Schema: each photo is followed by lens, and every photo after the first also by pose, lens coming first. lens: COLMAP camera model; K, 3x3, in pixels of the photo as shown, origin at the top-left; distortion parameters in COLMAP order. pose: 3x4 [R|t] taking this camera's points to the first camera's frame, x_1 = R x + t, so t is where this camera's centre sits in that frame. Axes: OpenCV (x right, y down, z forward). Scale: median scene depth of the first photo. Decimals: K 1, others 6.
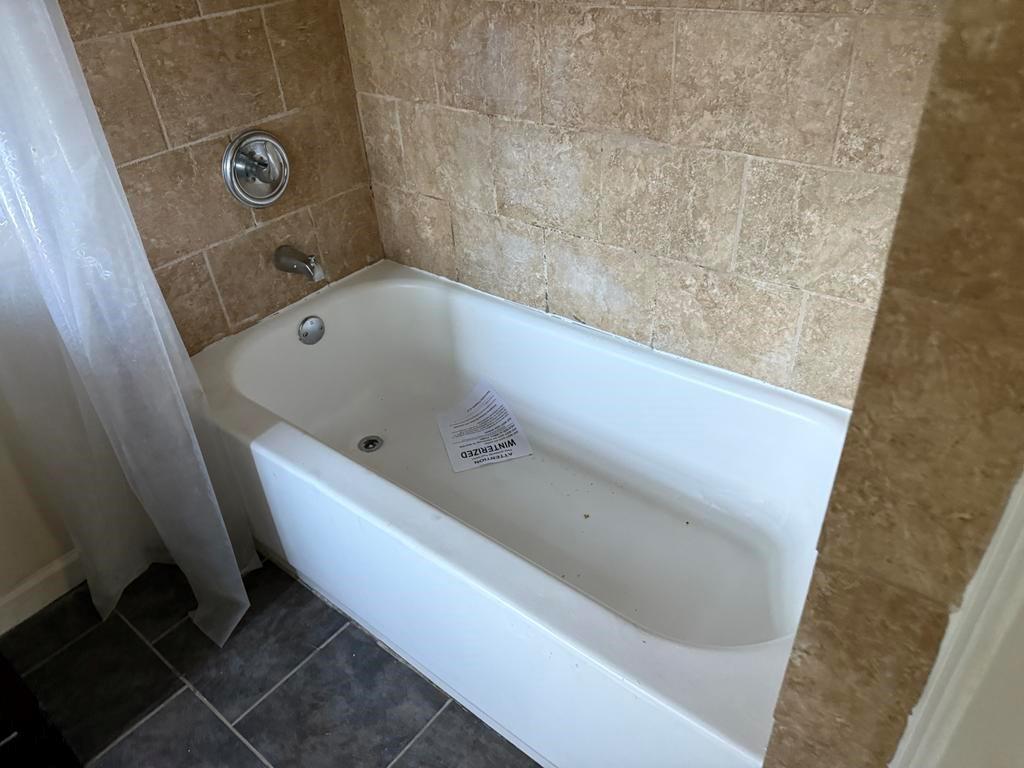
lens RADIAL K [[722.9, 0, 512.0], [0, 722.9, 384.0], [0, 0, 1]] dist [-0.002231, -0.002015]
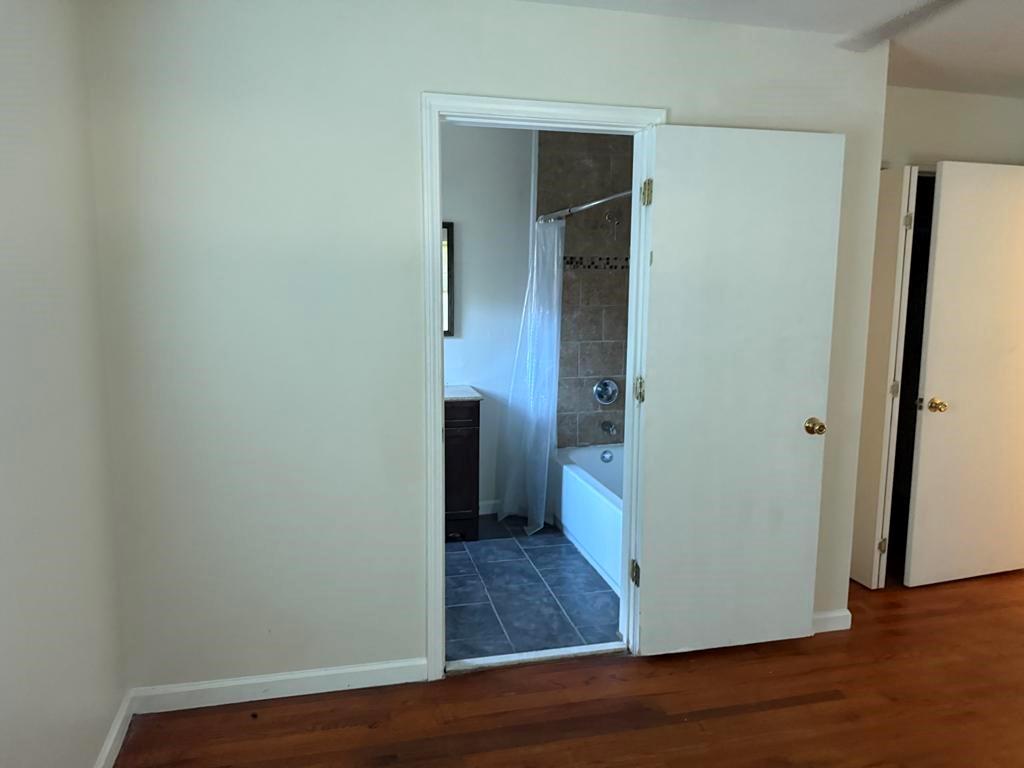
lens RADIAL K [[722.9, 0, 512.0], [0, 722.9, 384.0], [0, 0, 1]] dist [-0.002231, -0.002015]
pose [[0.797344, 0.159790, -0.581987, 1.027192], [-0.393173, 0.869135, -0.300032, 0.688863], [0.457883, 0.468051, 0.755825, -1.346022]]
